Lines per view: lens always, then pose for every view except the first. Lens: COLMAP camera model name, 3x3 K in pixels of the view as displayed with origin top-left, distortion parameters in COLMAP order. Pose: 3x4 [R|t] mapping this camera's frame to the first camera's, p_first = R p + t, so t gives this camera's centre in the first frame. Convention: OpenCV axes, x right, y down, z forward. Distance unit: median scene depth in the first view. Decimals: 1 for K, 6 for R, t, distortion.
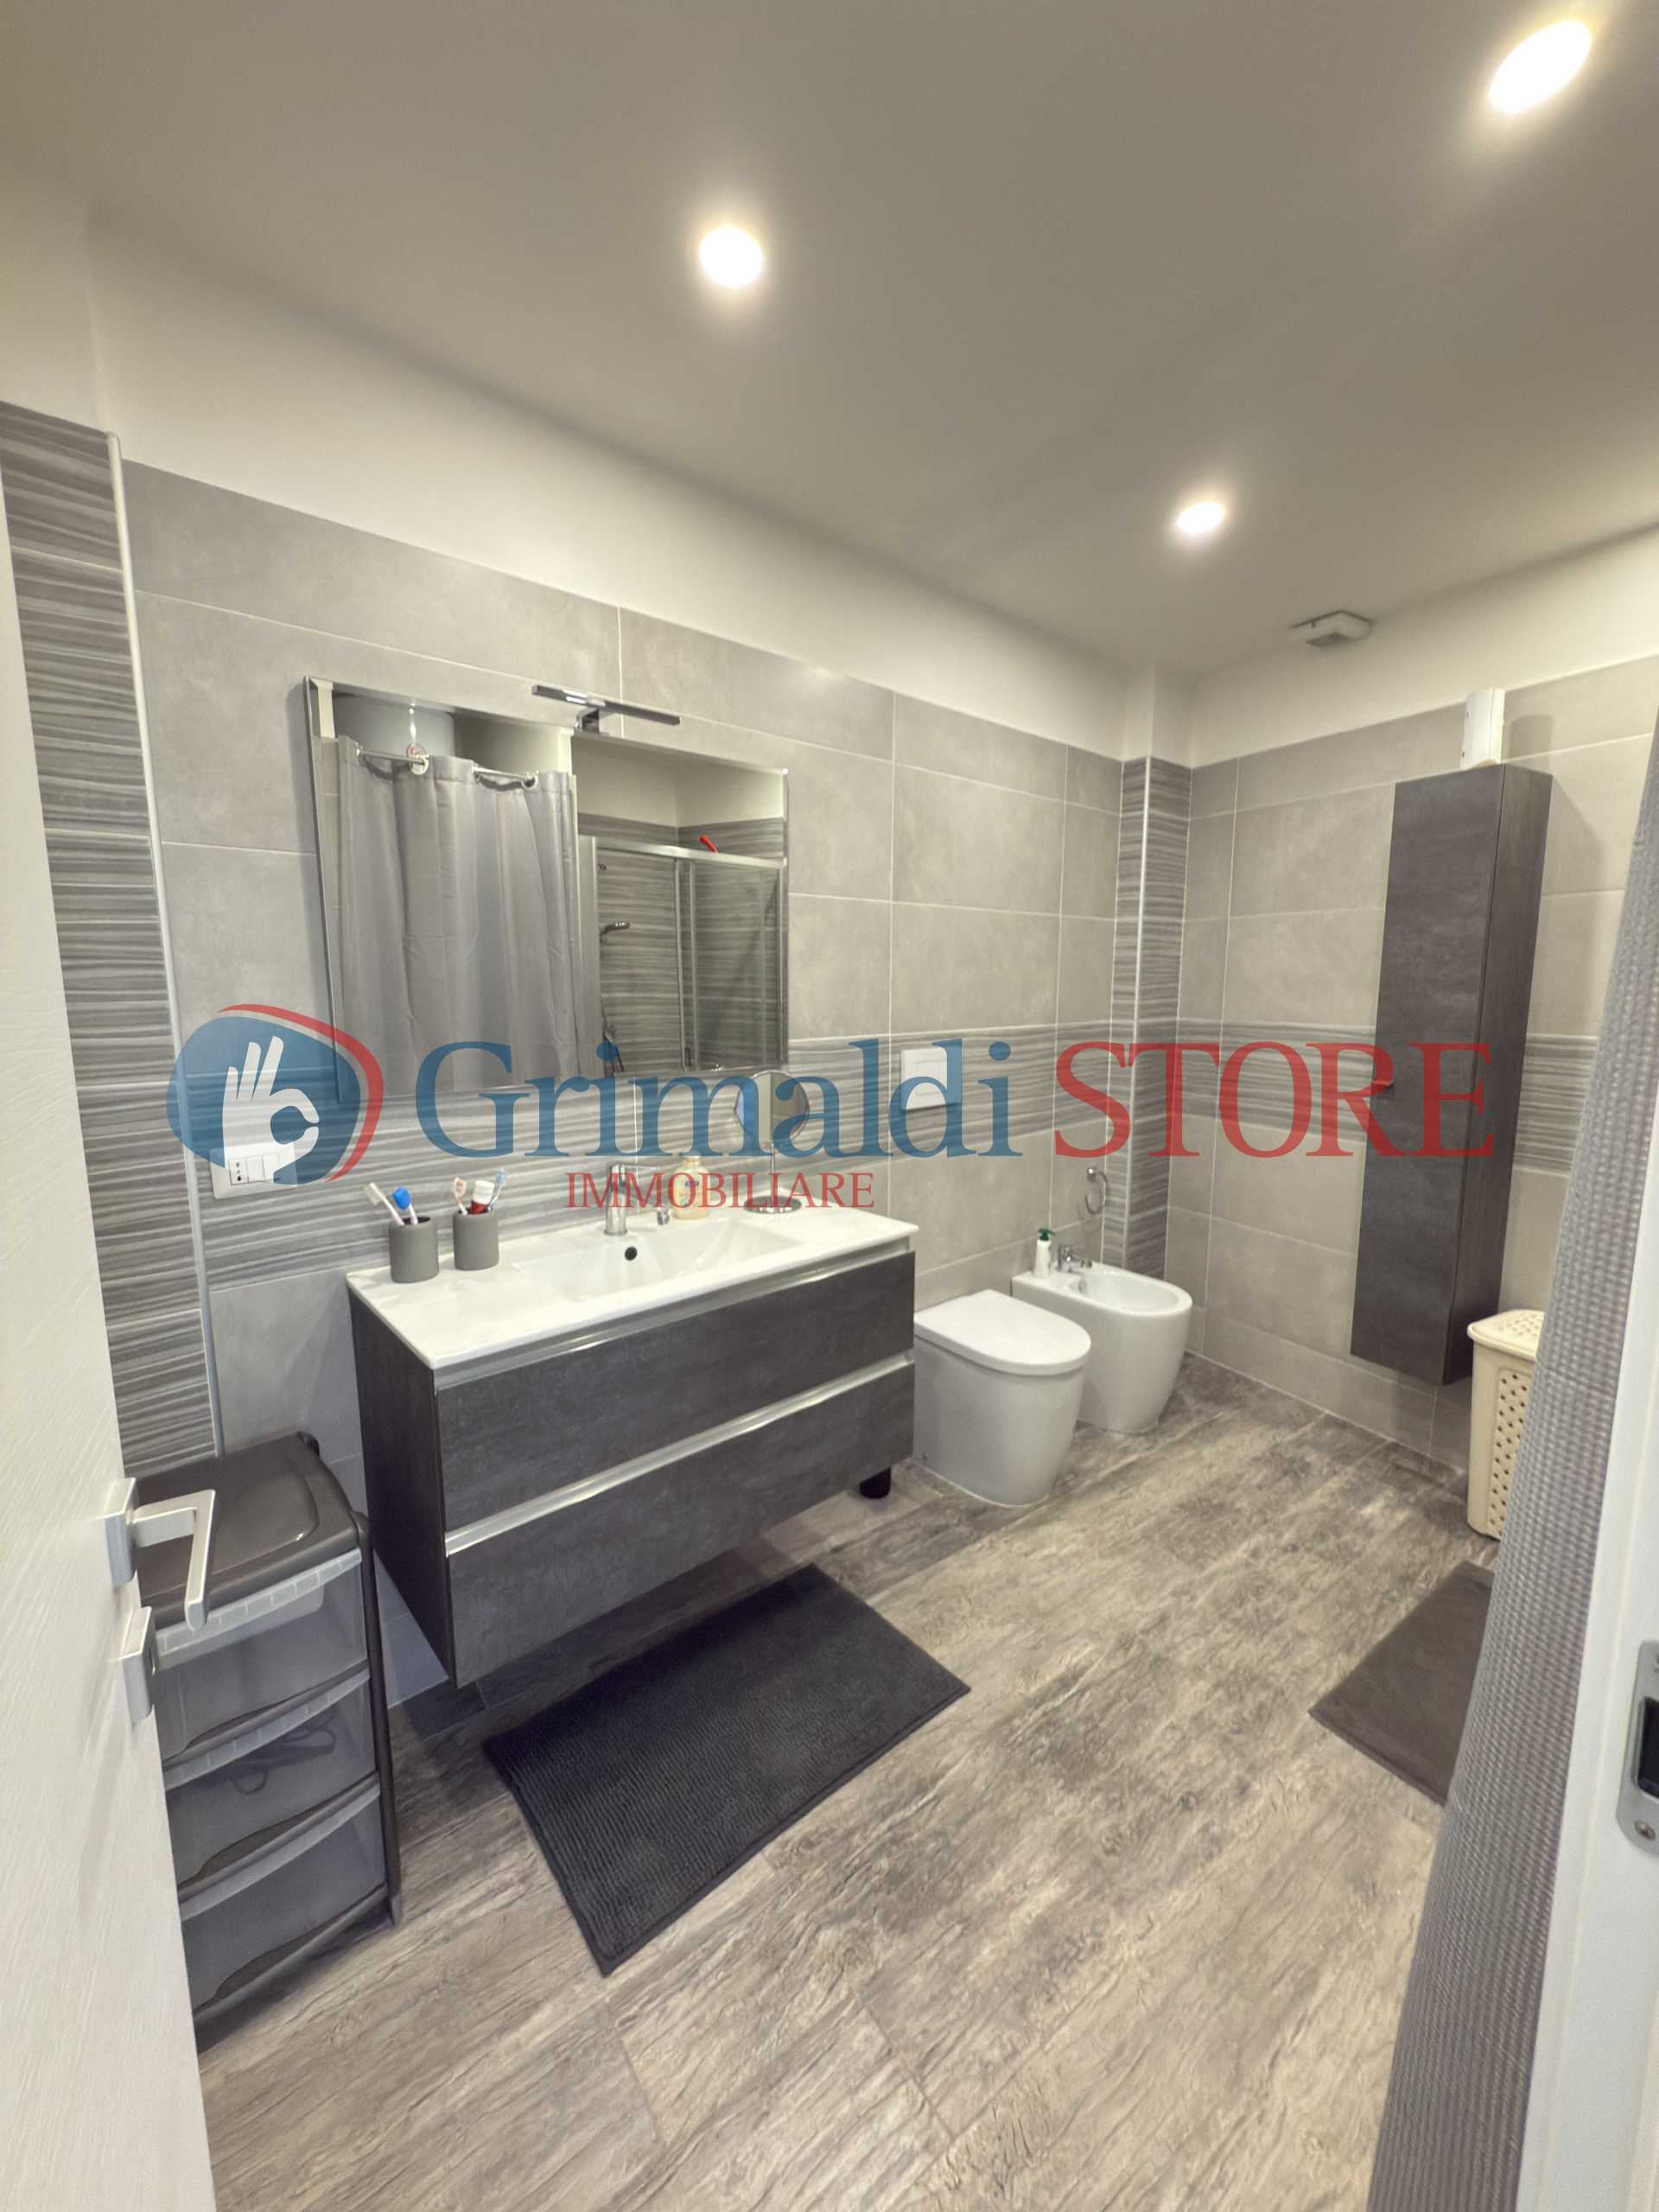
lens RADIAL K [[880.2, 0, 832.0], [0, 880.2, 1094.9], [0, 0, 1]] dist [-0.000952, 0.000923]
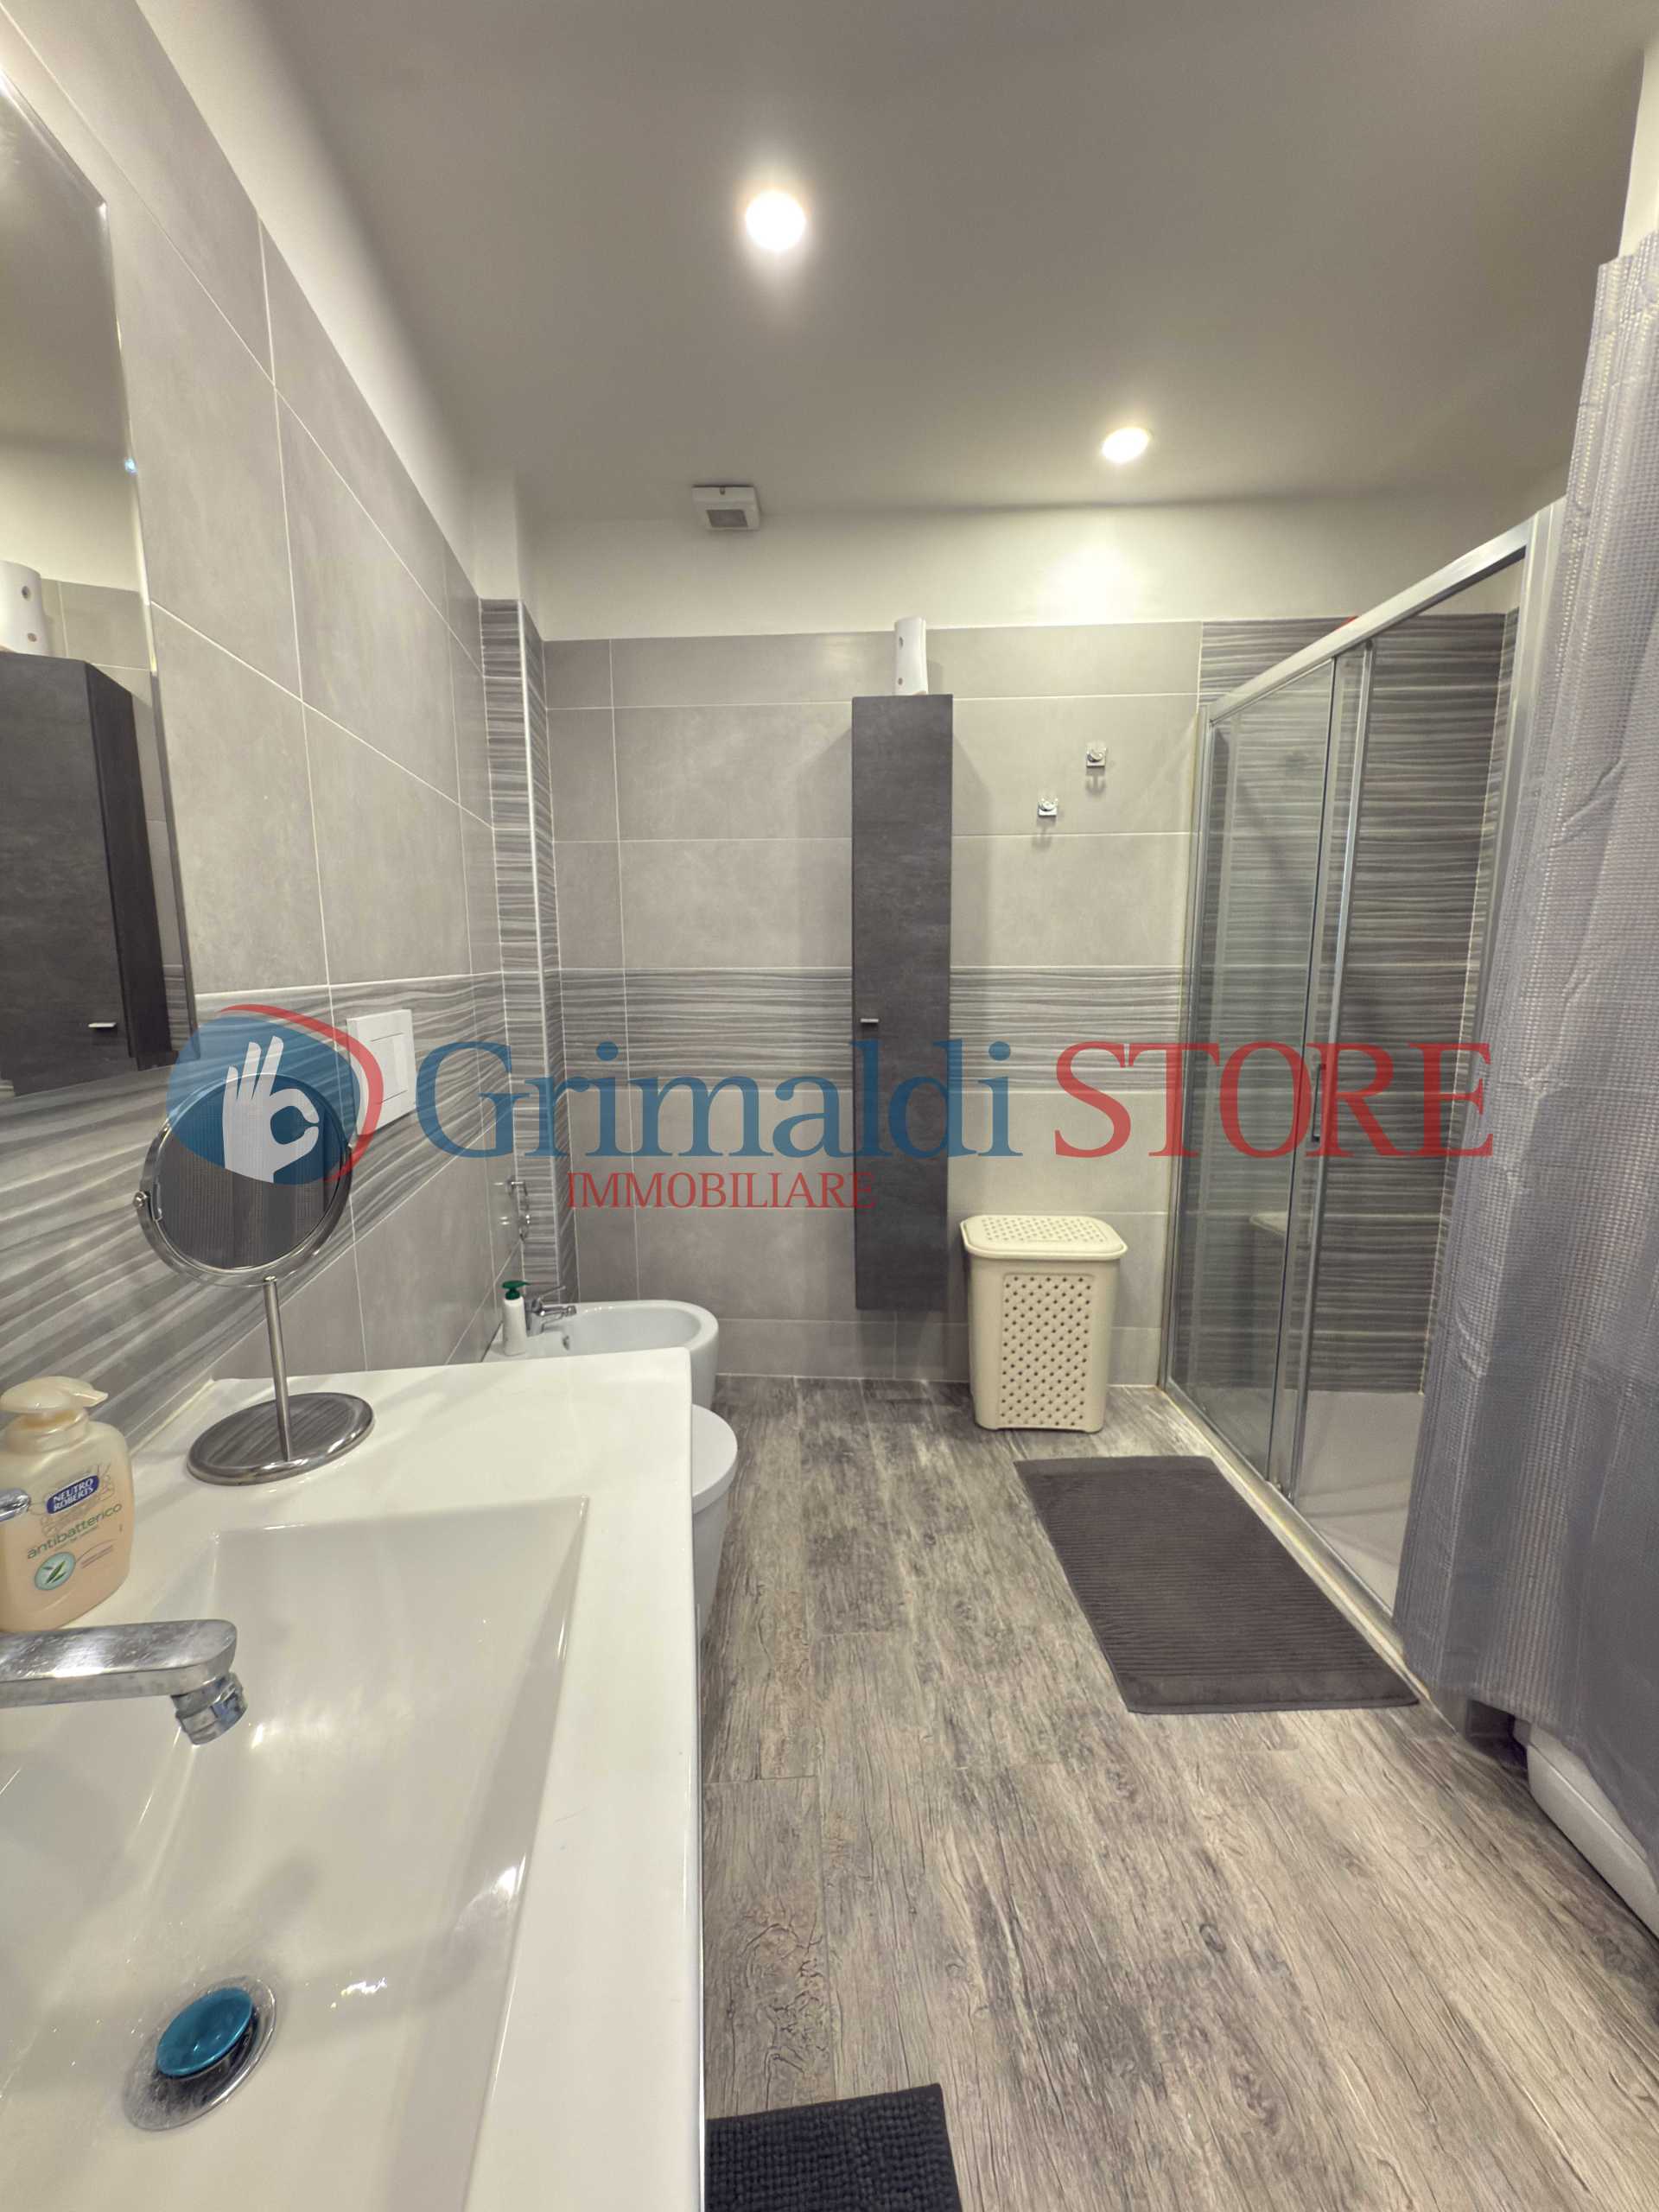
lens RADIAL K [[880.2, 0, 819.5], [0, 880.2, 1101.1], [0, 0, 1]] dist [-0.000952, 0.000923]
pose [[0.540621, -0.137020, 0.830033, -0.207782], [0.113923, 0.989482, 0.089141, -0.019606], [-0.833517, 0.046369, 0.550545, 0.539398]]
